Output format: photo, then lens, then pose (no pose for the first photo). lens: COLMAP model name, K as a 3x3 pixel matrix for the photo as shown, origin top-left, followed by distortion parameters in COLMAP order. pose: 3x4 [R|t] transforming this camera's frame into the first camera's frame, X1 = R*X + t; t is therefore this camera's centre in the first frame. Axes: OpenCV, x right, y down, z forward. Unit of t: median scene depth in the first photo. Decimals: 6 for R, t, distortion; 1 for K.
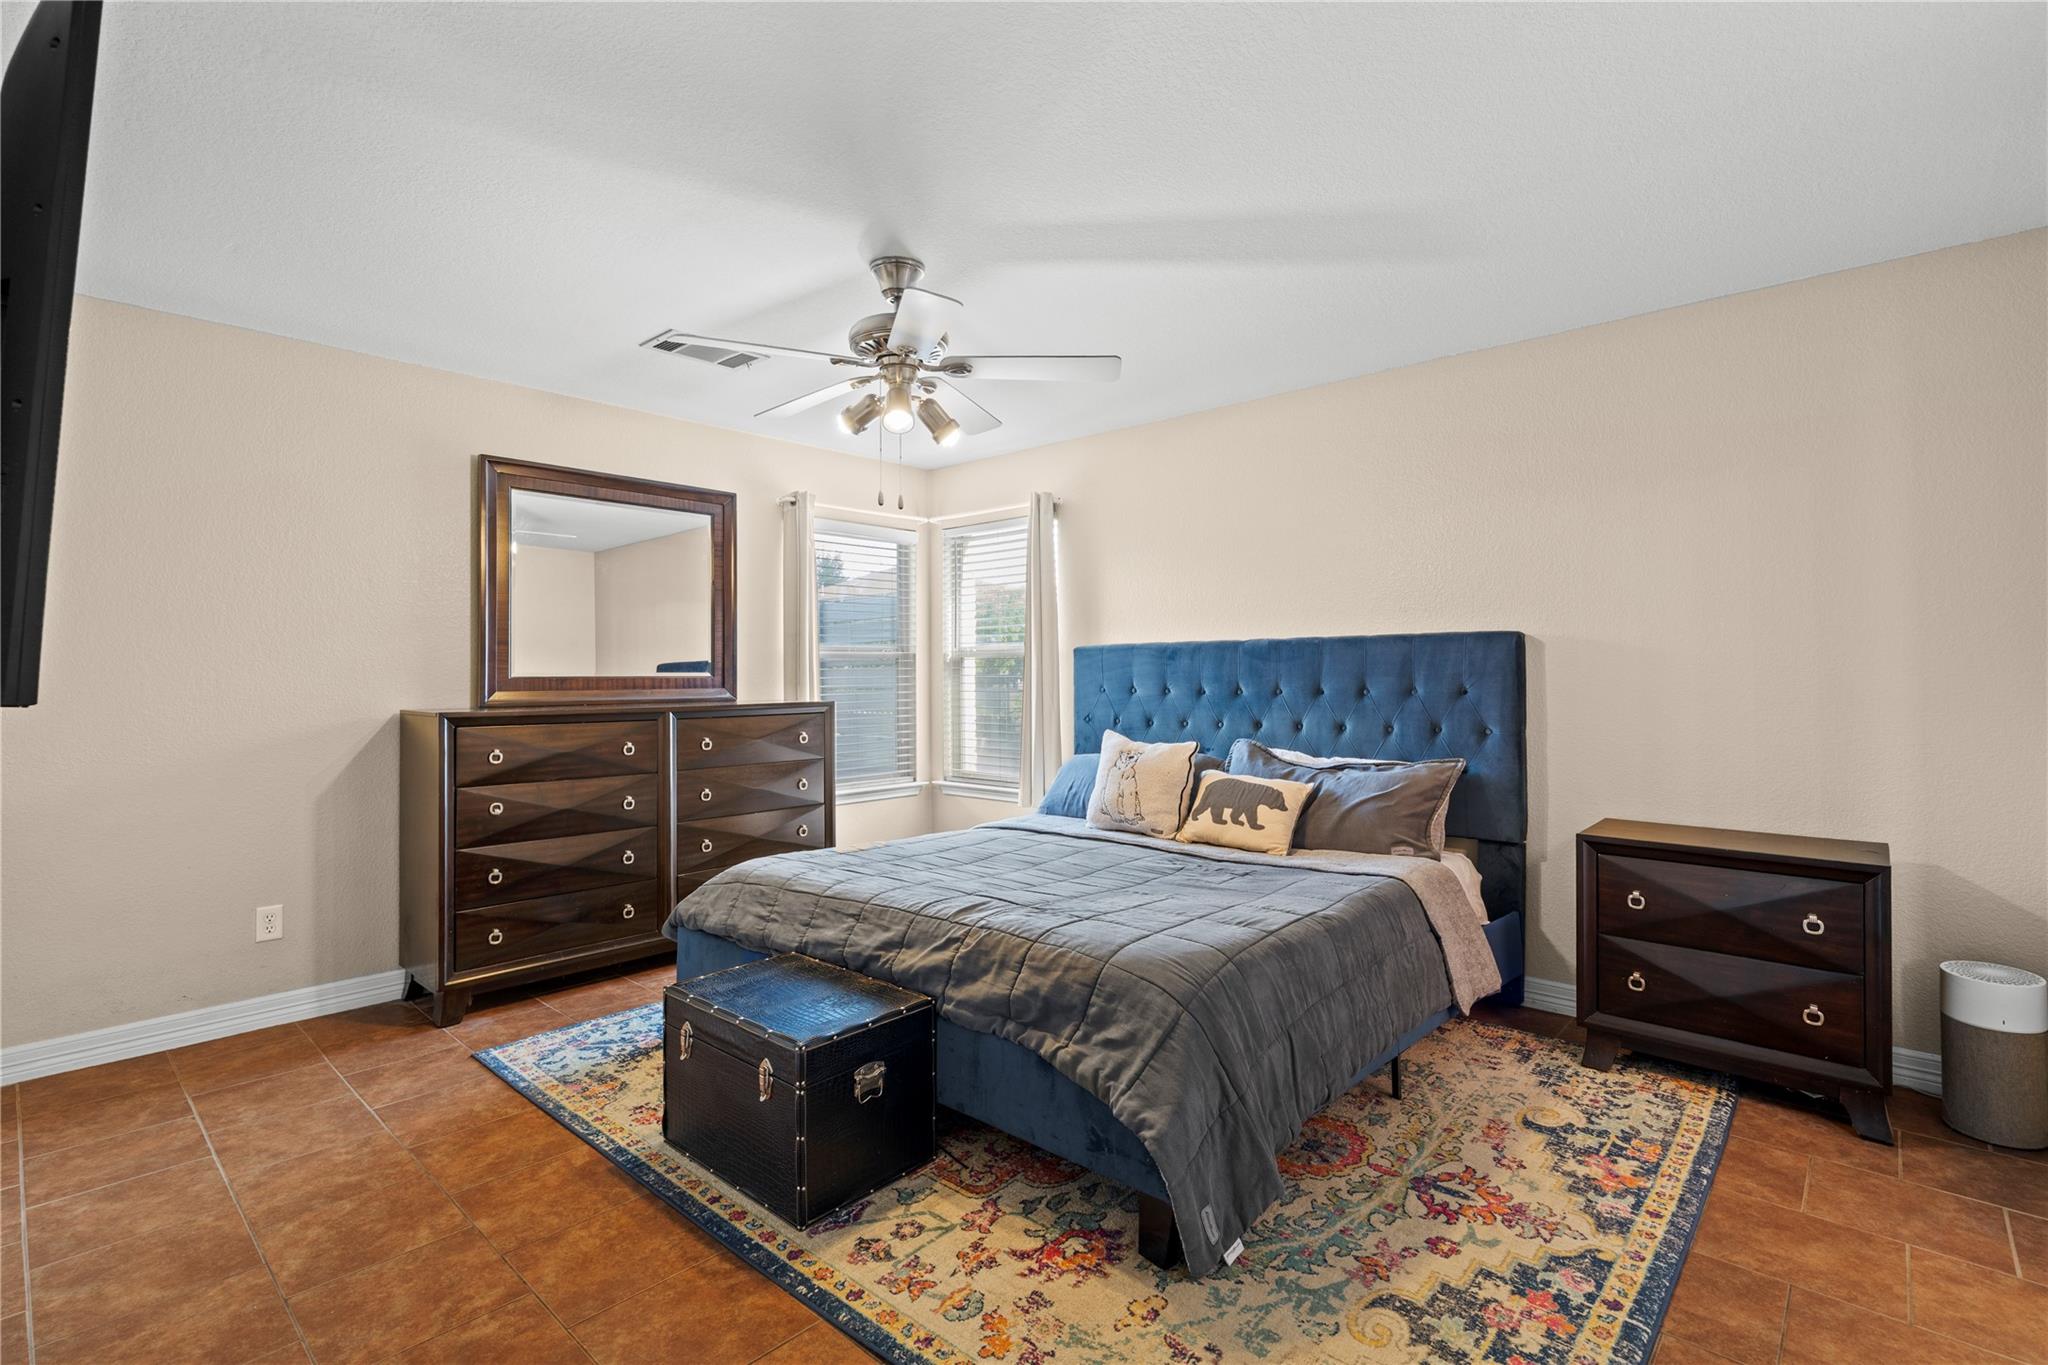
lens RADIAL K [[936.0, 0, 1029.0], [0, 936.0, 677.4], [0, 0, 1]] dist [-0.006523, -0.000576]
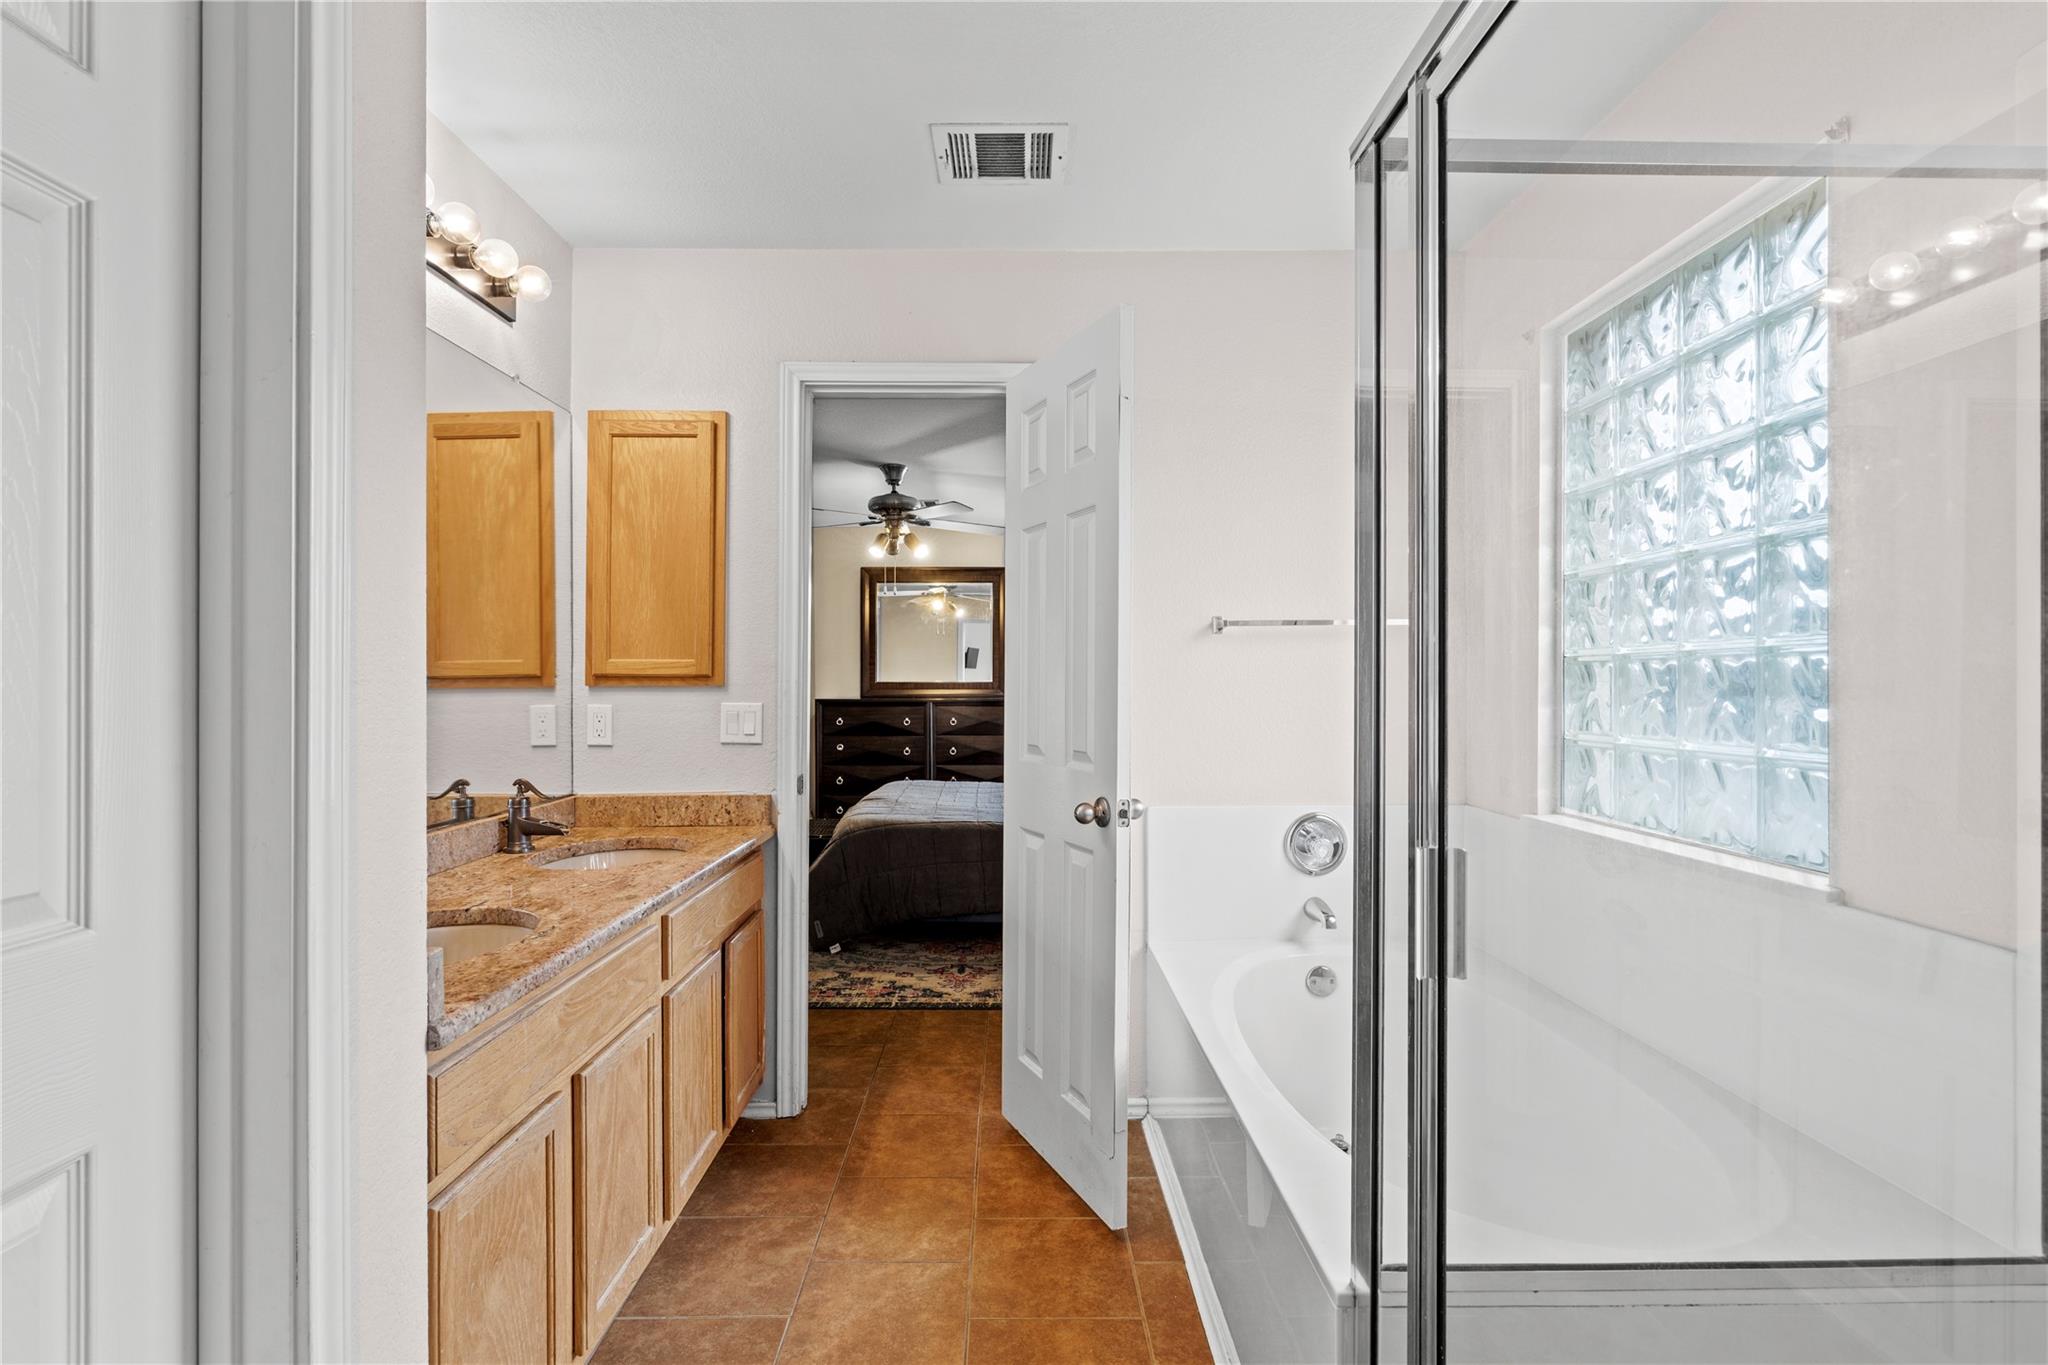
lens RADIAL K [[936.0, 0, 1019.9], [0, 936.0, 687.3], [0, 0, 1]] dist [-0.006523, -0.000576]
pose [[0.673437, 0.001846, -0.739242, 2.061614], [0.002707, 0.999984, 0.004964, 0.000335], [0.739239, -0.005344, 0.673422, -0.137281]]
